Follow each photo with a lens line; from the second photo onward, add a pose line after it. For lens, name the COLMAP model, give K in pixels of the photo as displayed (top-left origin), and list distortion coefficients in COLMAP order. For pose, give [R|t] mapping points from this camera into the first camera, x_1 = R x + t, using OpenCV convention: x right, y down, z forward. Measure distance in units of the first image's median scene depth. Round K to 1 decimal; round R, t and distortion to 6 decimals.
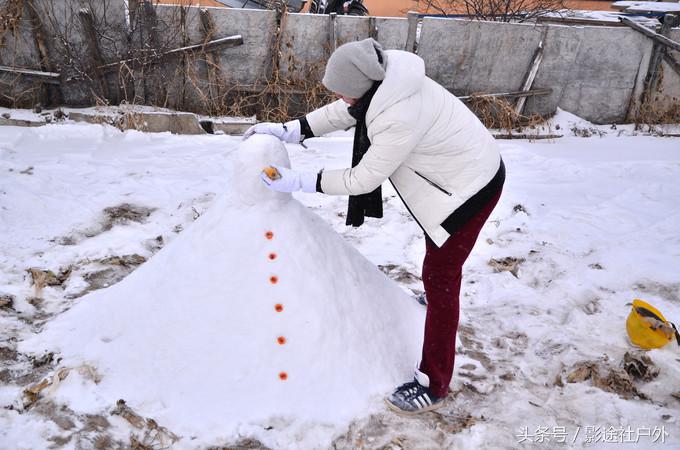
lens RADIAL K [[659.3, 0, 336.7], [0, 659.3, 232.5], [0, 0, 1]] dist [0.028218, 0.000000]
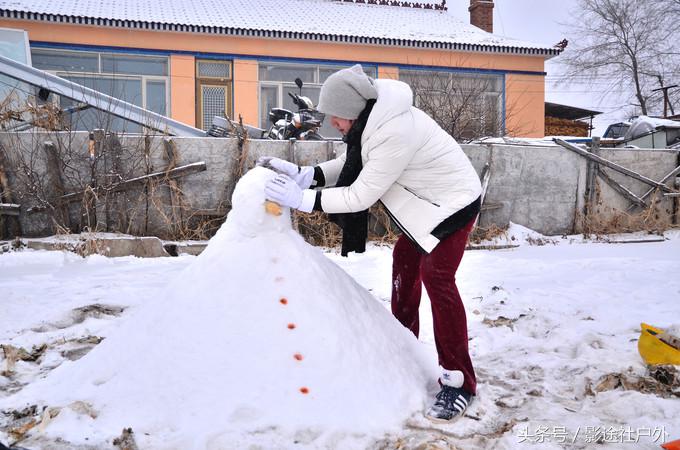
lens RADIAL K [[659.3, 0, 339.8], [0, 659.3, 228.8], [0, 0, 1]] dist [0.028218, 0.000000]
pose [[0.994888, -0.048563, 0.088536, -0.031510], [0.068992, 0.967115, -0.244804, 0.070363], [-0.073736, 0.249661, 0.965522, 0.017033]]
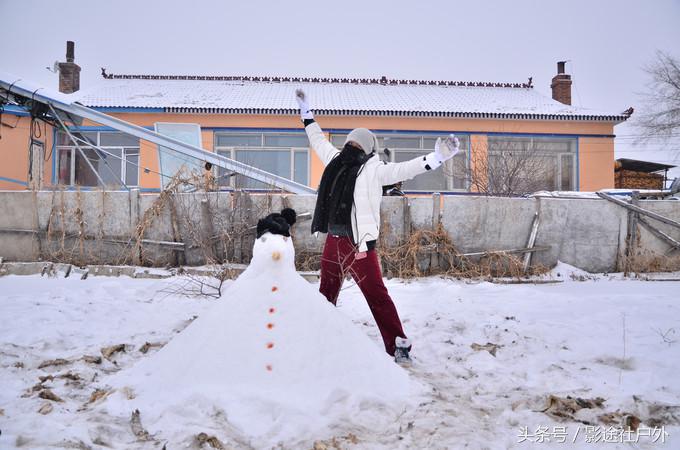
lens RADIAL K [[511.5, 0, 336.2], [0, 511.5, 234.7], [0, 0, 1]] dist [-0.058387, 0.043906]
pose [[0.989236, -0.035543, -0.141949, 0.061801], [-0.008381, 0.954699, -0.297454, 0.066808], [0.146091, 0.295442, 0.944125, 0.005227]]
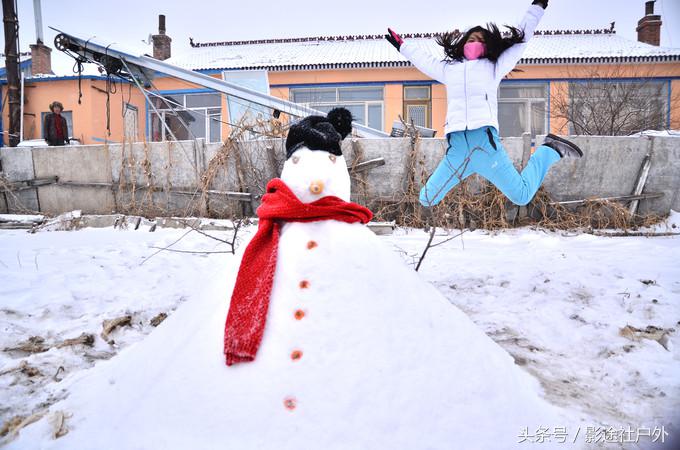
lens RADIAL K [[465.6, 0, 335.8], [0, 465.6, 230.1], [0, 0, 1]] dist [-0.098791, 0.061040]
pose [[0.954279, -0.024030, -0.297950, 0.030201], [-0.041850, 0.976206, -0.212770, 0.029541], [0.295973, 0.215511, 0.930567, 0.181108]]
